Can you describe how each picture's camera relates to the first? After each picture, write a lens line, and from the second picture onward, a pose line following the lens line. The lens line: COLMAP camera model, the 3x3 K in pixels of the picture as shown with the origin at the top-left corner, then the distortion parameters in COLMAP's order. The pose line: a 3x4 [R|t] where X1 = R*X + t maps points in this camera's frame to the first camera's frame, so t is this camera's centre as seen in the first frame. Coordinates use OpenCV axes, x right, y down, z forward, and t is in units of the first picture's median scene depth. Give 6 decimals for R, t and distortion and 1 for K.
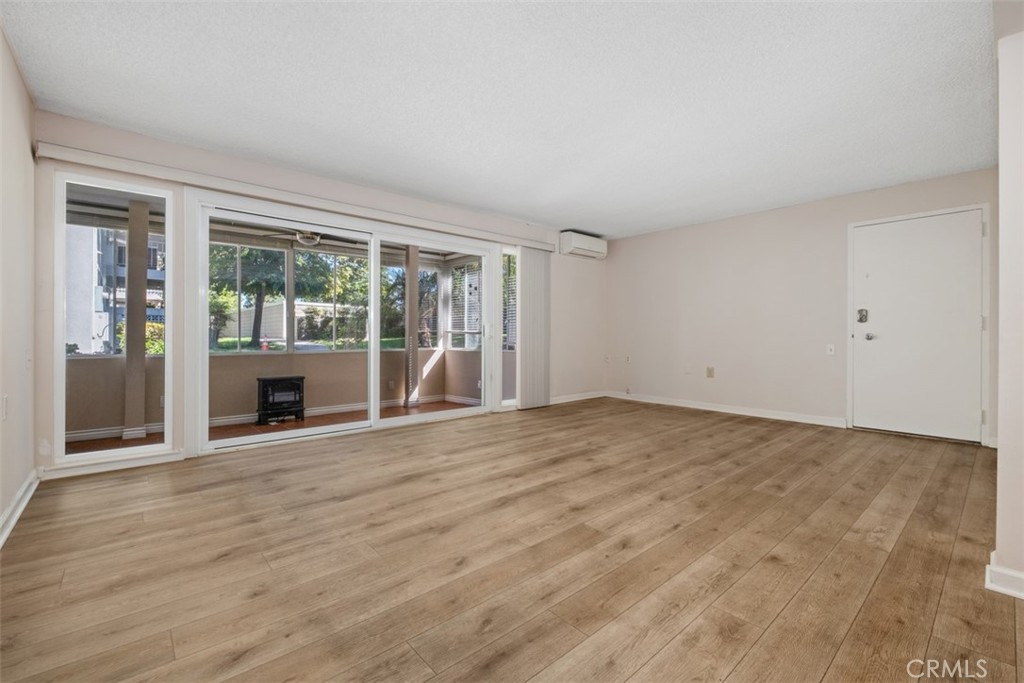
lens RADIAL K [[441.0, 0, 508.8], [0, 441.0, 336.2], [0, 0, 1]] dist [-0.001082, -0.004251]
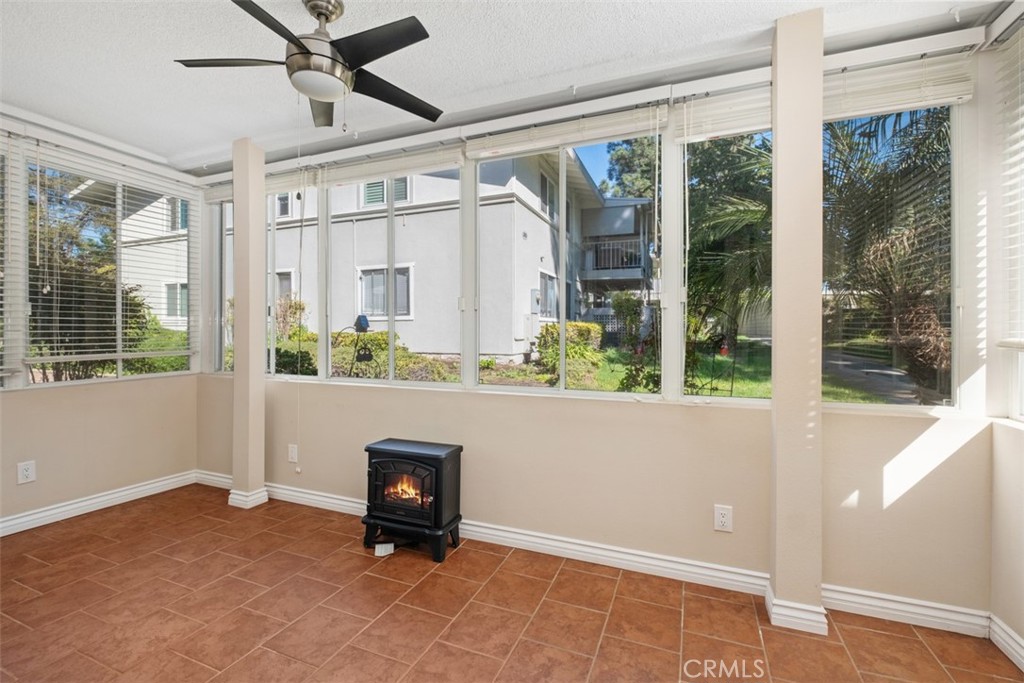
lens RADIAL K [[441.0, 0, 515.5], [0, 441.0, 332.2], [0, 0, 1]] dist [-0.001082, -0.004251]
pose [[0.461185, 0.002068, -0.887302, -0.128815], [-0.001154, 0.999998, 0.001731, -0.036902], [0.887303, 0.000226, 0.461186, 1.527535]]
